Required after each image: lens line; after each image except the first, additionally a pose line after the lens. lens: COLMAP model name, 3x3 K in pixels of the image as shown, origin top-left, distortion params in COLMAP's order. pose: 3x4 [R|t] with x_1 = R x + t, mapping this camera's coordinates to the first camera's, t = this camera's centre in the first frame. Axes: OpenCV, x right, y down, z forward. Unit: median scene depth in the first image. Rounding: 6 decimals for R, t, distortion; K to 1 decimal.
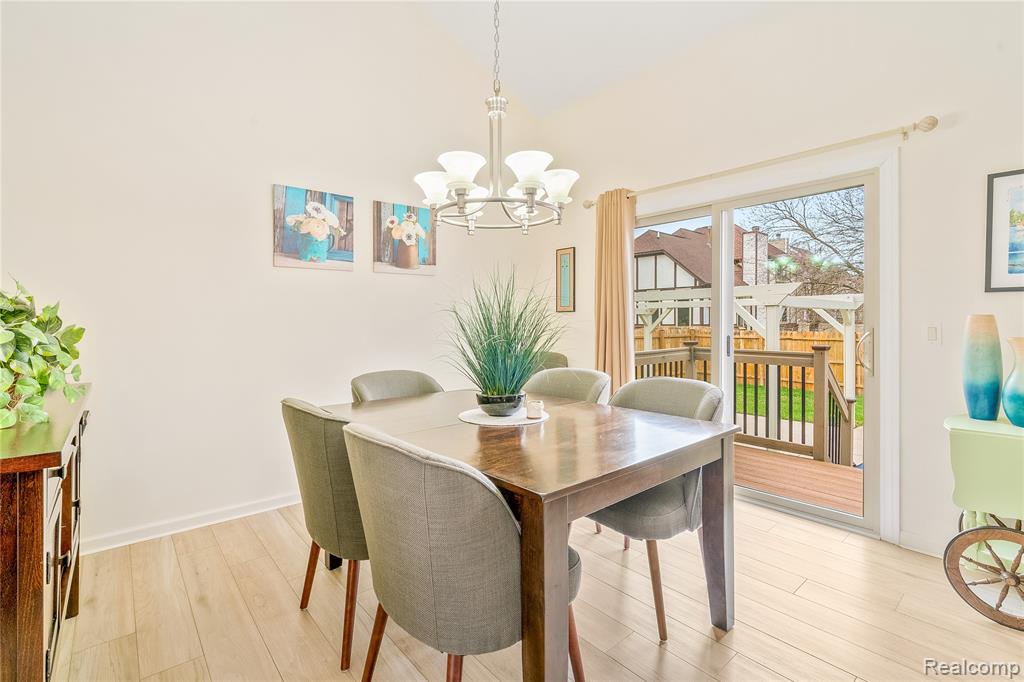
lens RADIAL K [[469.9, 0, 506.8], [0, 469.9, 320.0], [0, 0, 1]] dist [-0.001069, 0.000212]
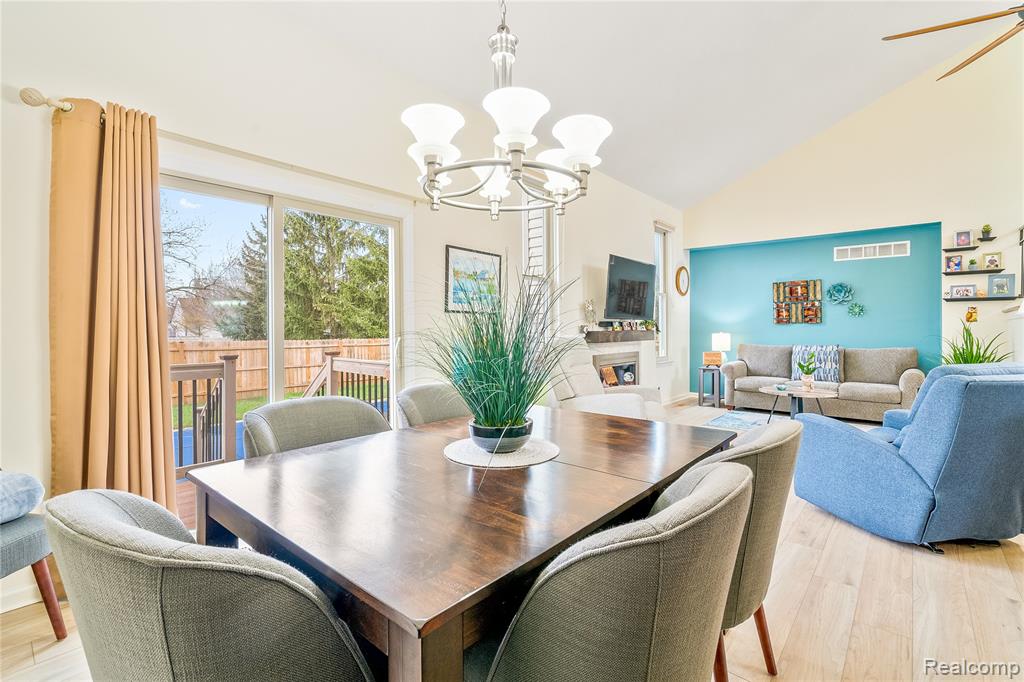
lens RADIAL K [[464.3, 0, 511.3], [0, 464.3, 344.6], [0, 0, 1]] dist [-0.001804, 0.001300]
pose [[-0.159884, -0.031566, 0.986631, -0.485238], [0.000939, 0.999483, 0.032130, 0.002998], [-0.987135, 0.006064, -0.159771, 0.709633]]
